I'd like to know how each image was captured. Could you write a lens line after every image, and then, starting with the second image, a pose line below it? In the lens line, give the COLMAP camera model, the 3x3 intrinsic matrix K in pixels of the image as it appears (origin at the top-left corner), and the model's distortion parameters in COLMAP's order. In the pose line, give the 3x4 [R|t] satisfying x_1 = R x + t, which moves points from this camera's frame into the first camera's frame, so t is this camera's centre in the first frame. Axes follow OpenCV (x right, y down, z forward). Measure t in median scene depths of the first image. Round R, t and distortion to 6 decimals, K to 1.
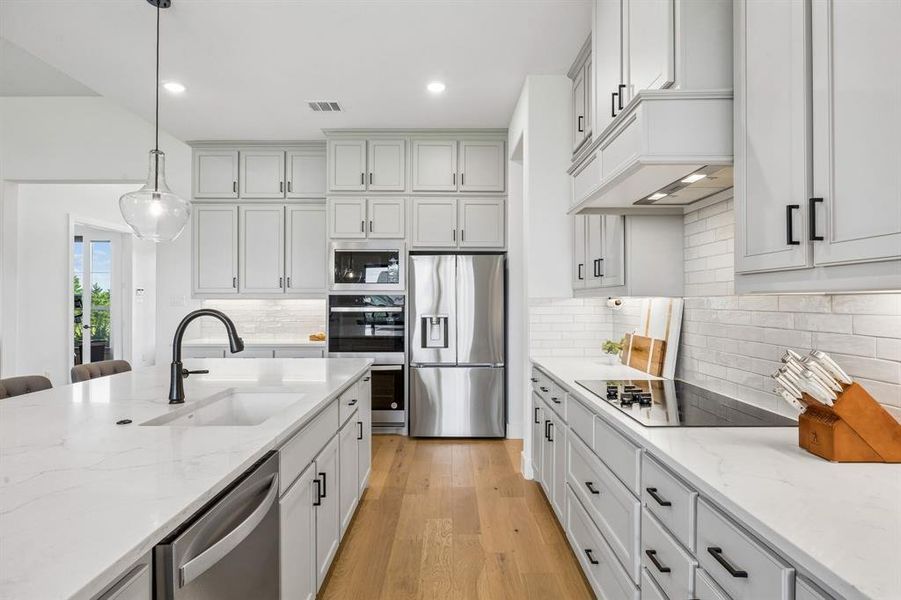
lens RADIAL K [[481.8, 0, 450.5], [0, 481.8, 300.0], [0, 0, 1]] dist [-0.003225, -0.000110]
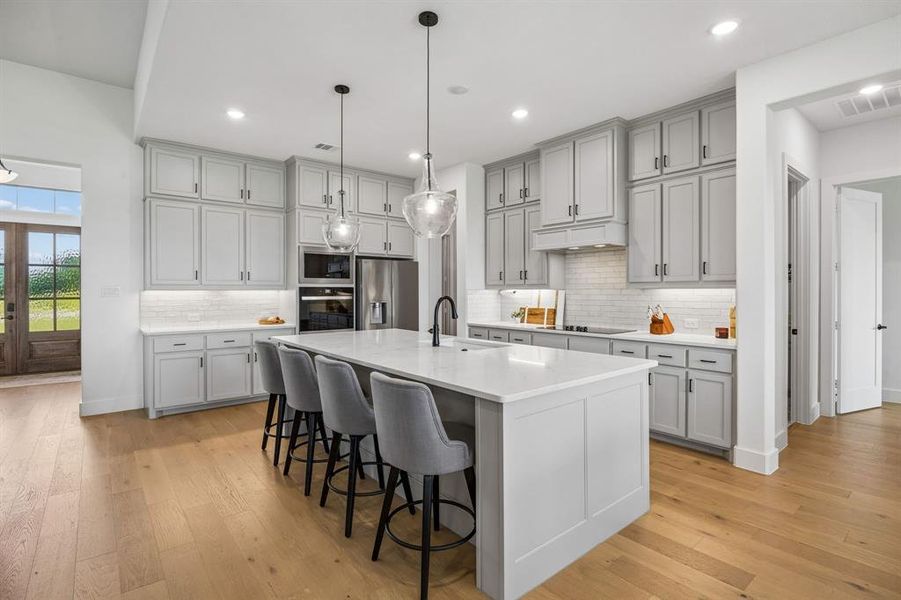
lens RADIAL K [[433.3, 0, 451.1], [0, 433.3, 295.0], [0, 0, 1]] dist [-0.014705, -0.000020]
pose [[0.772541, -0.007613, 0.634919, -0.679734], [0.000659, 0.999937, 0.011188, -0.001543], [-0.634964, -0.008225, 0.772498, -0.140286]]
